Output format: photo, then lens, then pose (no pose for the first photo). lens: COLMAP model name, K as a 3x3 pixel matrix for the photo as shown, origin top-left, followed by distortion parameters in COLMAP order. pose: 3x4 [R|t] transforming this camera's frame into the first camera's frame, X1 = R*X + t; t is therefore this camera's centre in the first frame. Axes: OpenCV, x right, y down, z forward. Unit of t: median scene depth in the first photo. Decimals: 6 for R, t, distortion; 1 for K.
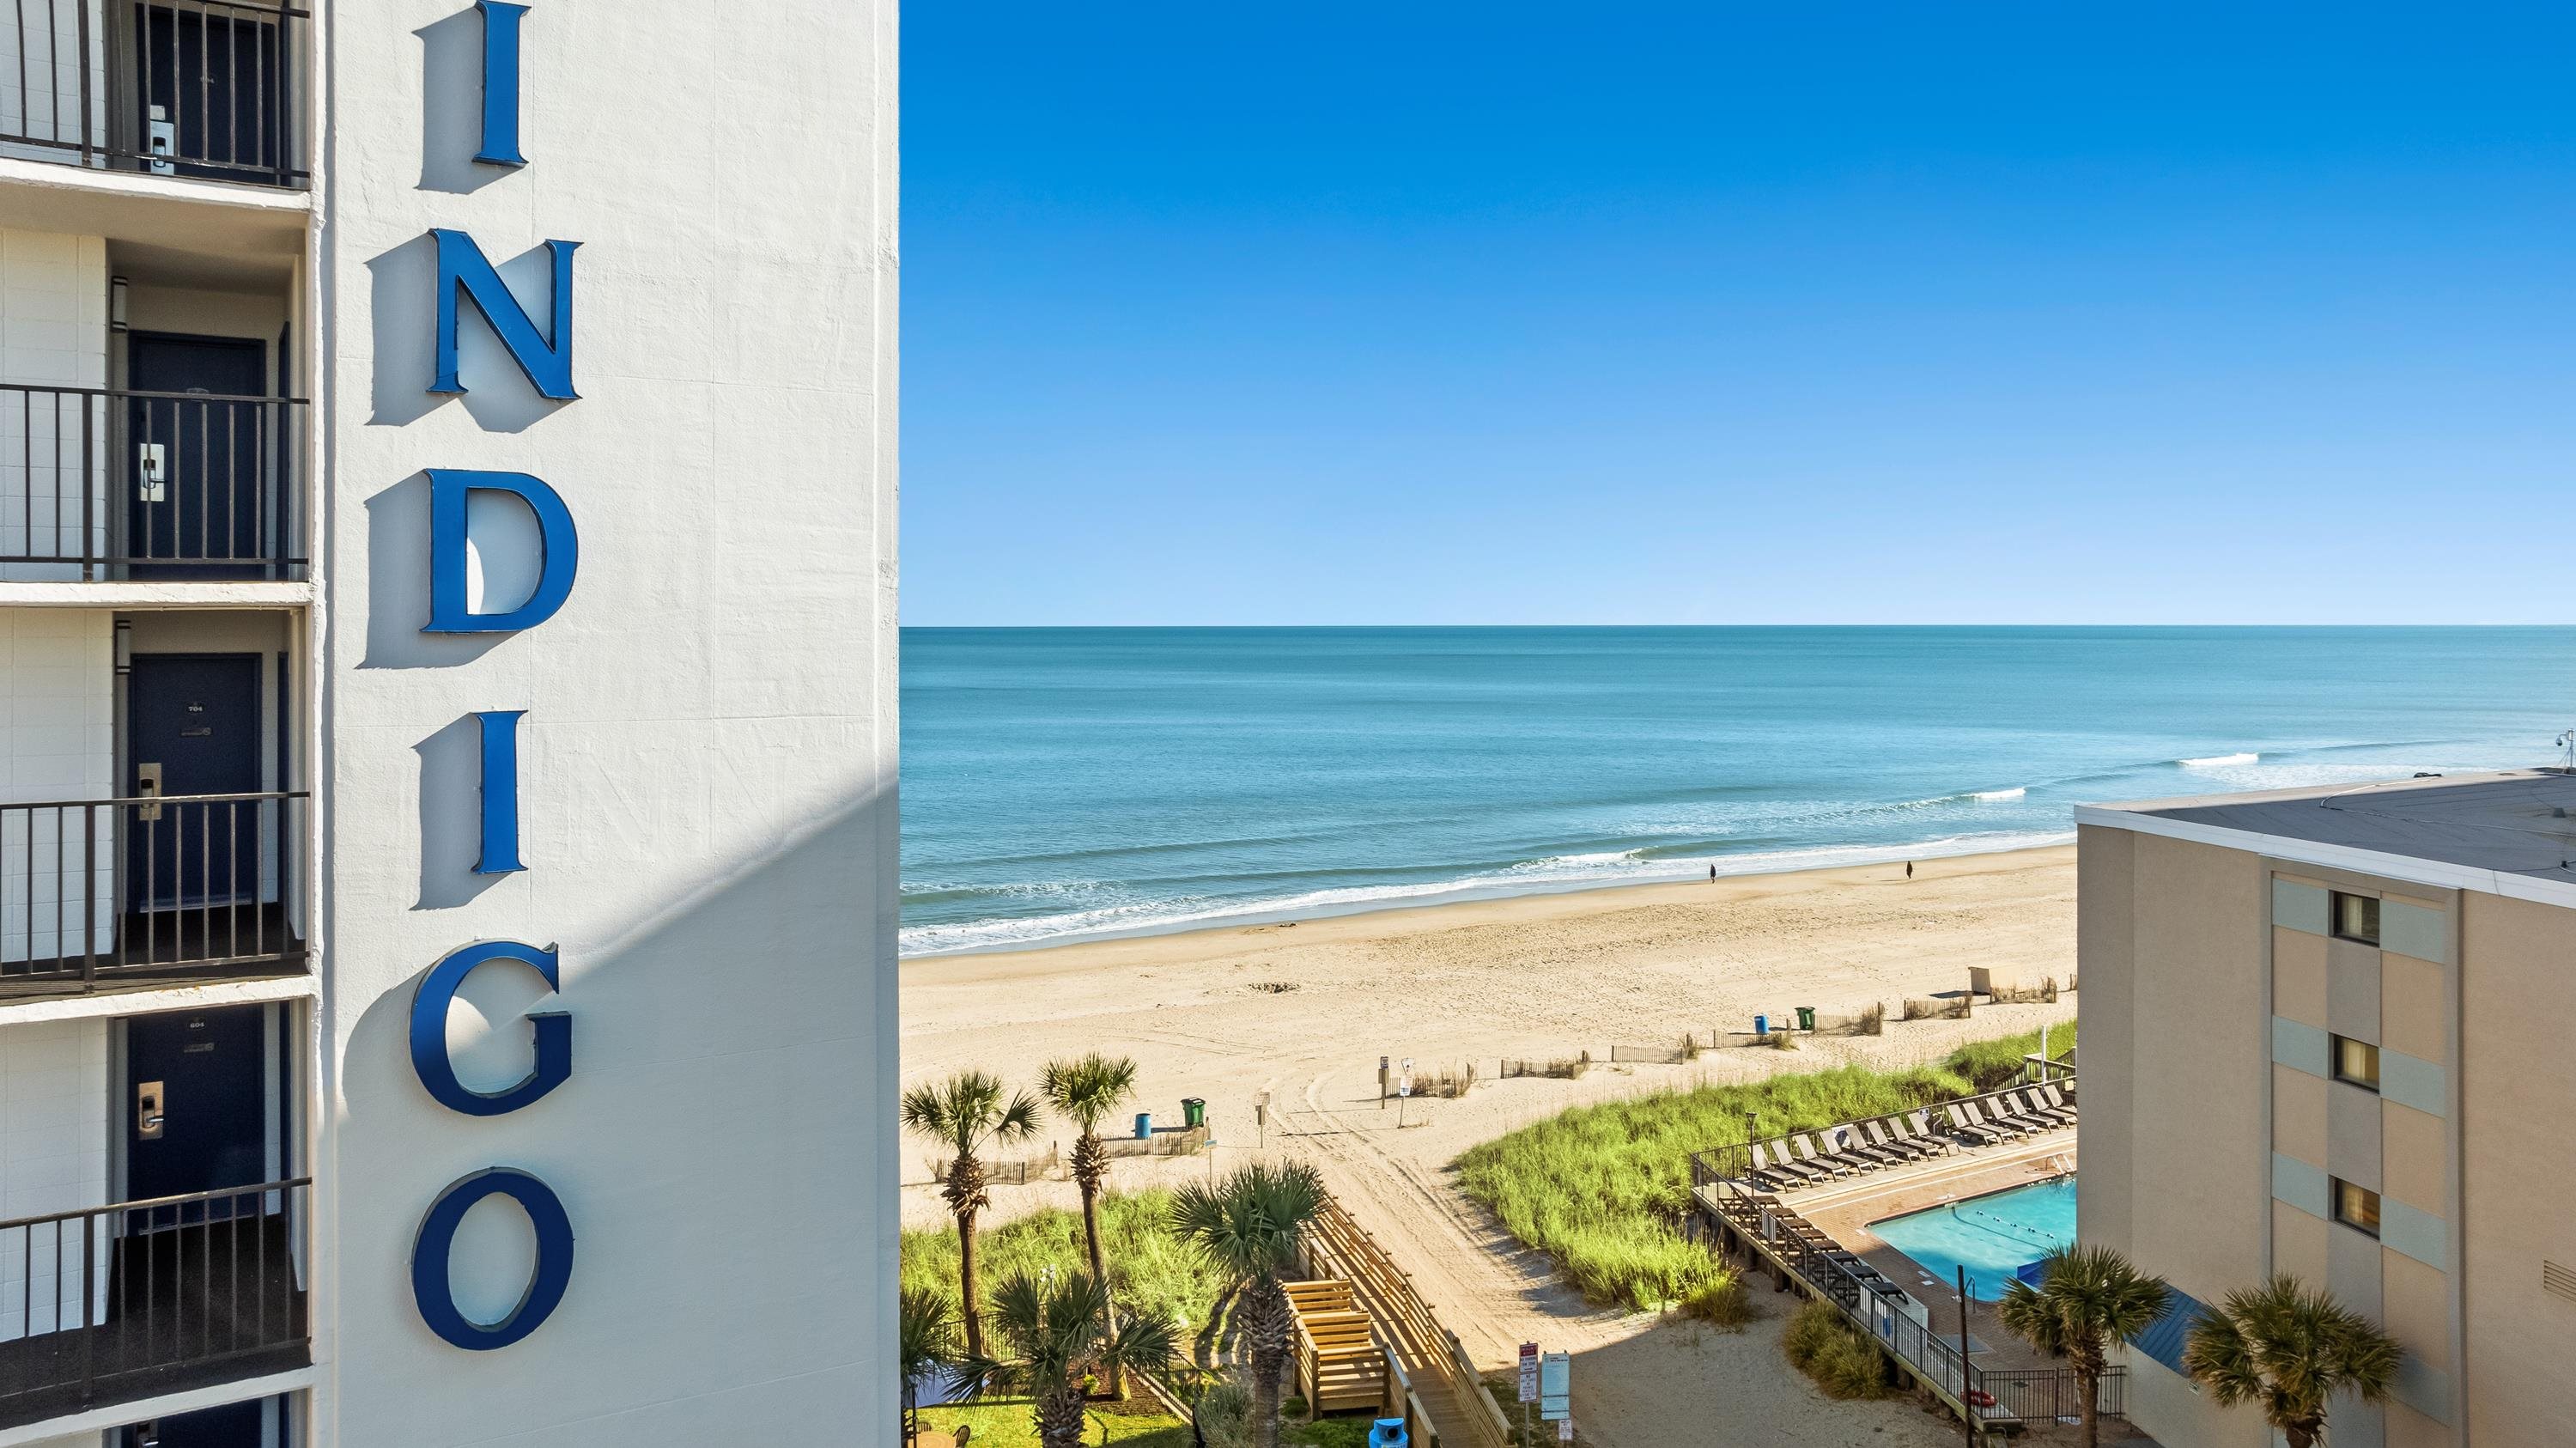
lens RADIAL K [[1802.9, 0, 1295.0], [0, 1802.9, 697.7], [0, 0, 1]] dist [0.002717, 0.001397]
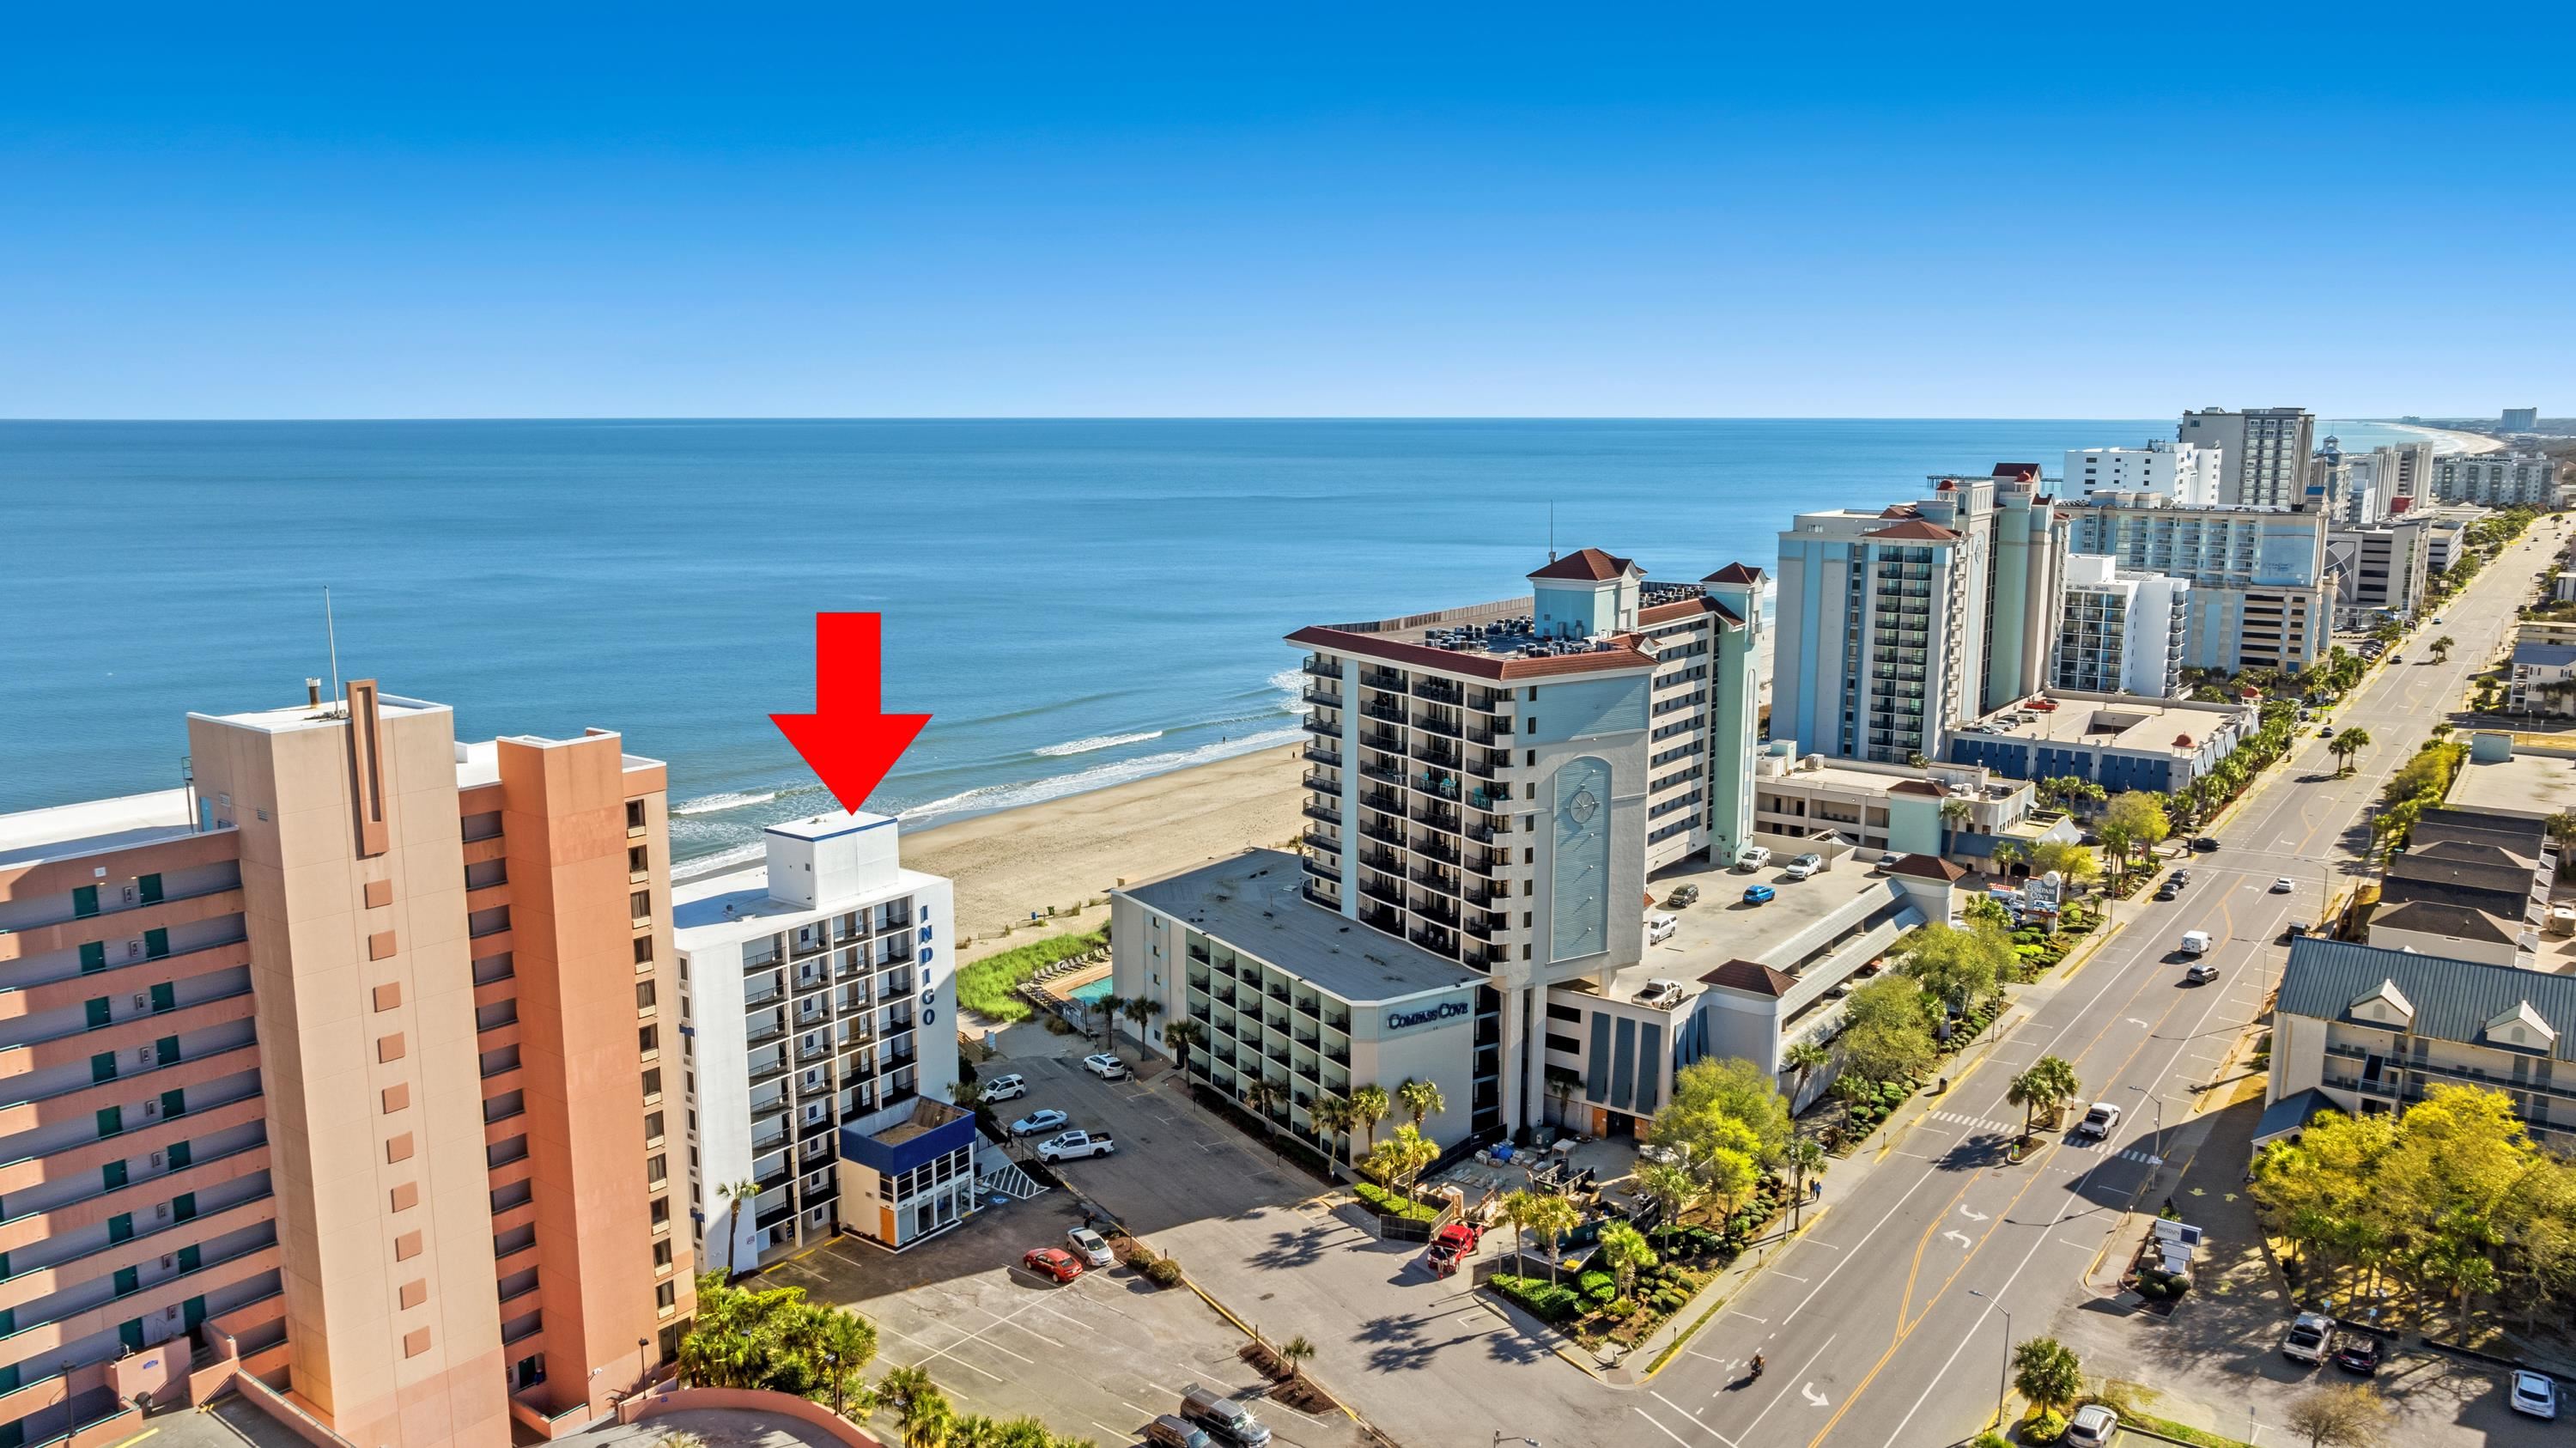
lens RADIAL K [[1802.9, 0, 1288.0], [0, 1802.9, 727.4], [0, 0, 1]] dist [0.002717, 0.001397]
pose [[0.919414, -0.062897, 0.388228, -0.615646], [0.008113, 0.989952, 0.141170, -0.706095], [-0.393207, -0.126644, 0.910686, -2.292656]]
